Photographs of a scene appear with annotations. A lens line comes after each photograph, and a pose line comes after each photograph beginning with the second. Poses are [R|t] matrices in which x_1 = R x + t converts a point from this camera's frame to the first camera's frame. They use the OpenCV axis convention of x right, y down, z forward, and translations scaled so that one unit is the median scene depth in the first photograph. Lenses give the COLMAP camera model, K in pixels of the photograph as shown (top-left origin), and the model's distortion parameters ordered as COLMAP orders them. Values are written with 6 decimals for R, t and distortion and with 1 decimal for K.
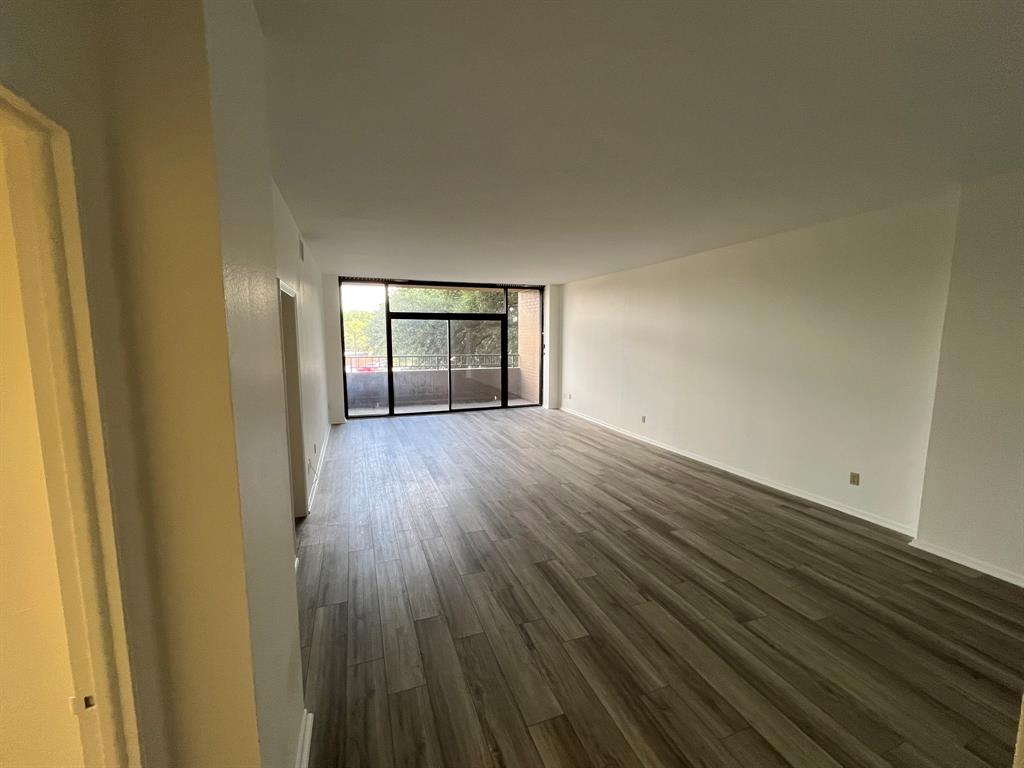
lens RADIAL K [[421.4, 0, 513.2], [0, 421.4, 384.7], [0, 0, 1]] dist [-0.006895, 0.000759]
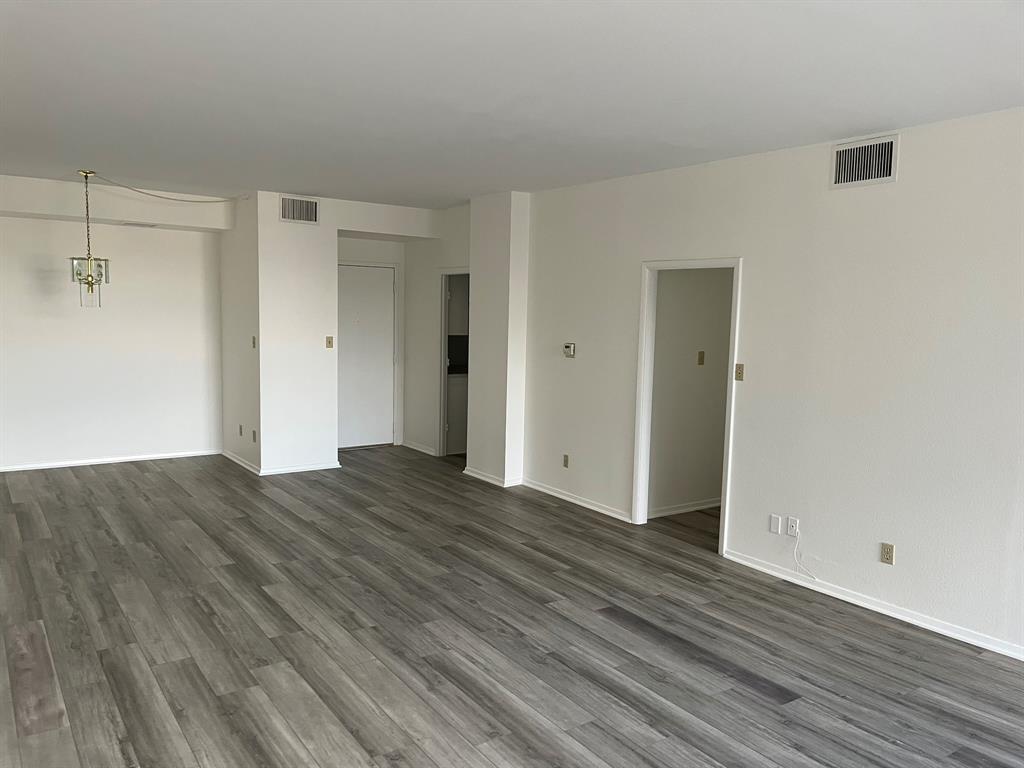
lens RADIAL K [[771.5, 0, 510.6], [0, 771.5, 388.1], [0, 0, 1]] dist [0.071679, -0.090465]
pose [[-0.968947, 0.003775, -0.247240, 0.183751], [-0.051752, 0.974643, 0.217700, -0.223746], [0.241792, 0.223735, -0.944182, 1.844656]]
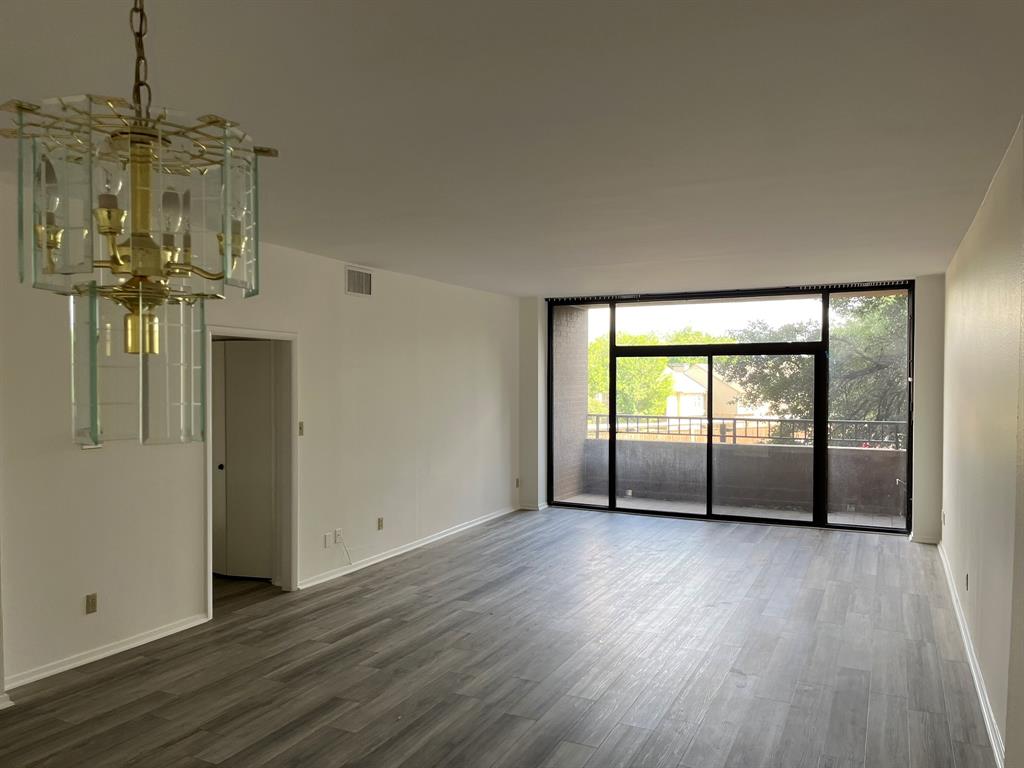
lens RADIAL K [[771.5, 0, 514.7], [0, 771.5, 381.1], [0, 0, 1]] dist [0.071679, -0.090465]
pose [[0.691549, 0.001894, -0.722327, 0.819553], [-0.087849, 0.992794, -0.081502, -0.018944], [0.716967, 0.119818, 0.686733, 0.162321]]
